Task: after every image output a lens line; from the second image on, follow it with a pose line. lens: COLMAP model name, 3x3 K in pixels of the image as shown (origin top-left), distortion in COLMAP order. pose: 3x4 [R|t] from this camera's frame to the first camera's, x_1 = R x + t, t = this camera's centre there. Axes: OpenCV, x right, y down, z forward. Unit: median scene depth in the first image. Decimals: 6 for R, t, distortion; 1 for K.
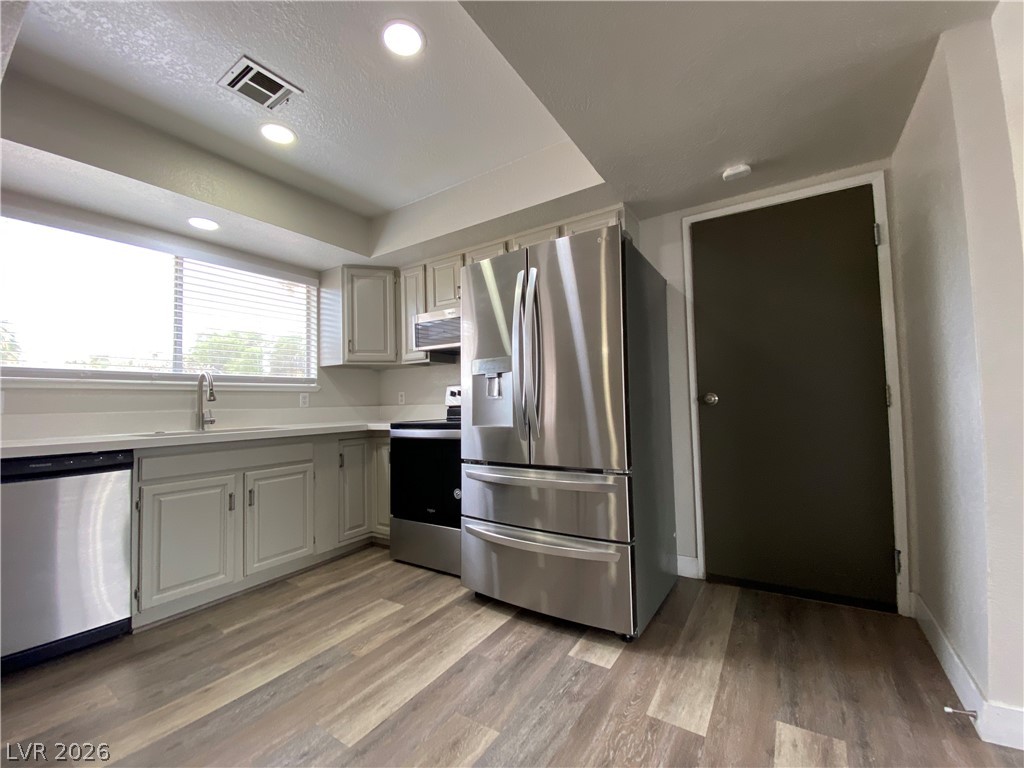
lens RADIAL K [[417.4, 0, 512.0], [0, 417.4, 384.0], [0, 0, 1]] dist [0.014785, -0.017323]
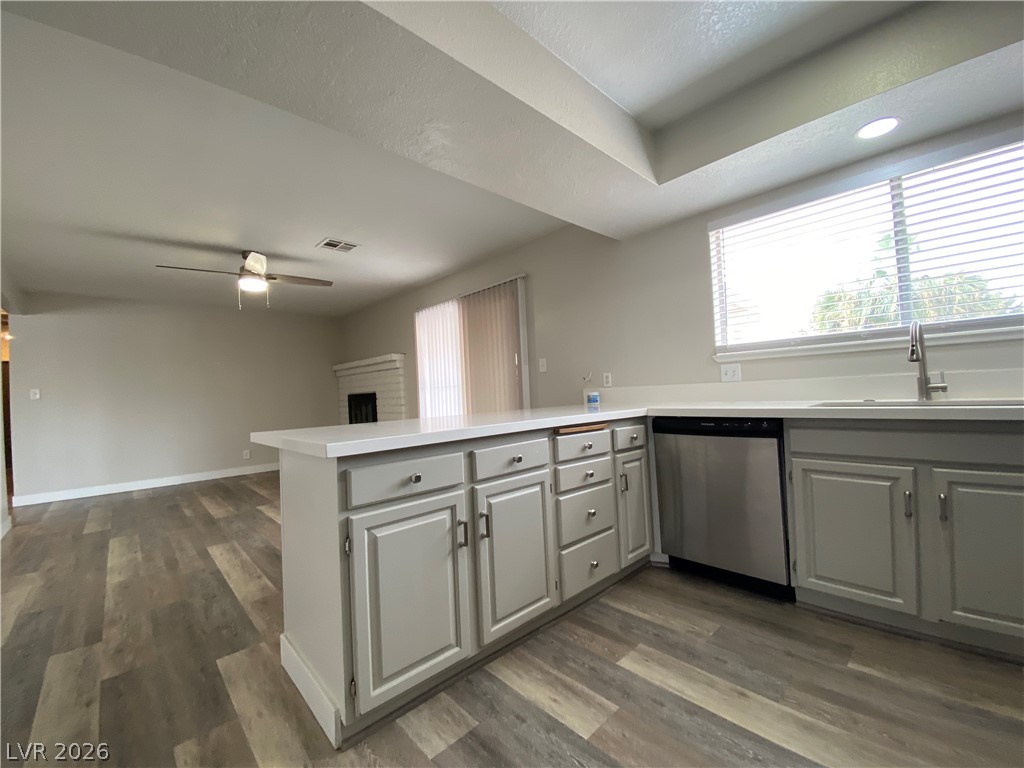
lens RADIAL K [[417.4, 0, 512.0], [0, 417.4, 384.0], [0, 0, 1]] dist [0.014785, -0.017323]
pose [[-0.238278, 0.020864, -0.970973, 0.188074], [0.098162, 0.995167, -0.002705, 0.015085], [0.966224, -0.095957, -0.239174, 0.599234]]
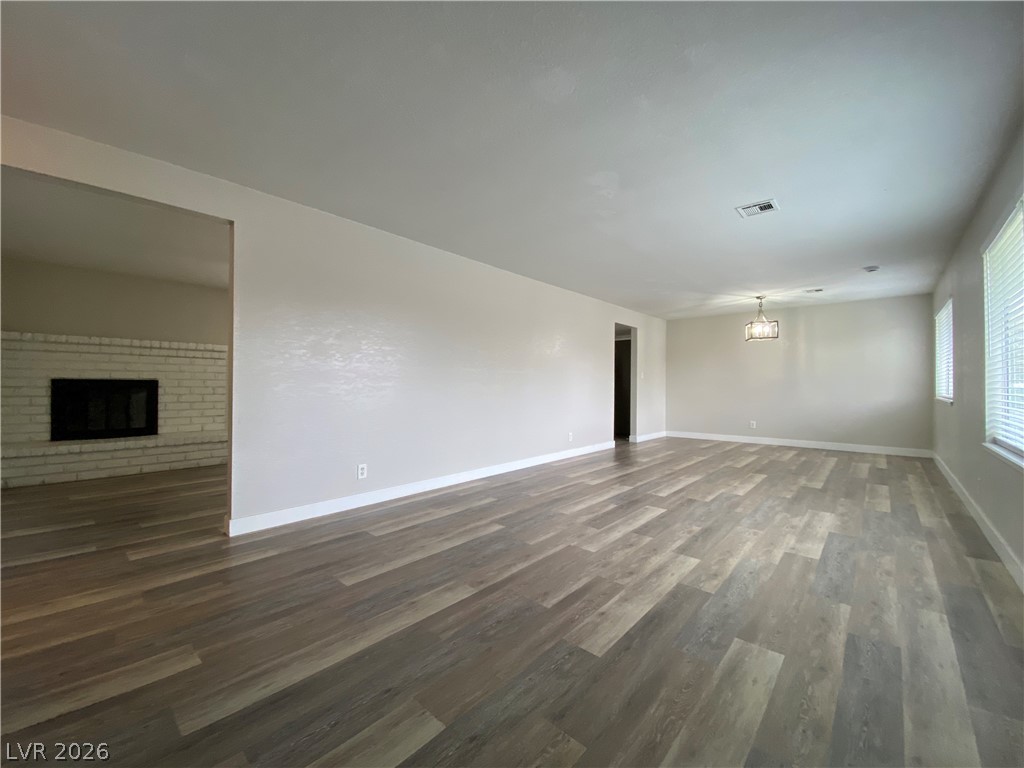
lens RADIAL K [[417.4, 0, 512.0], [0, 417.4, 384.0], [0, 0, 1]] dist [0.014785, -0.017323]
pose [[0.989845, 0.030430, -0.138857, 0.116570], [-0.024435, 0.998702, 0.044680, -0.172190], [0.140036, -0.040833, 0.989304, -3.329562]]
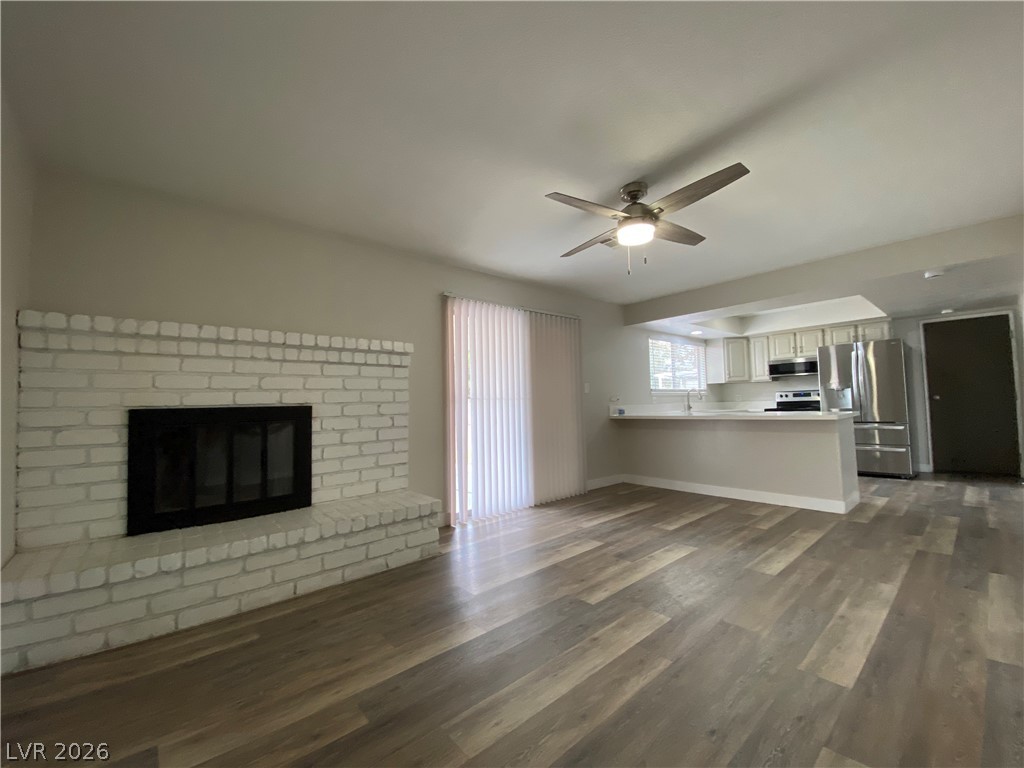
lens RADIAL K [[417.4, 0, 512.0], [0, 417.4, 384.0], [0, 0, 1]] dist [0.014785, -0.017323]
pose [[0.961827, -0.014428, -0.273278, -1.380716], [0.014853, 0.999890, -0.000511, -0.089525], [0.273255, -0.003568, 0.961935, -2.247037]]
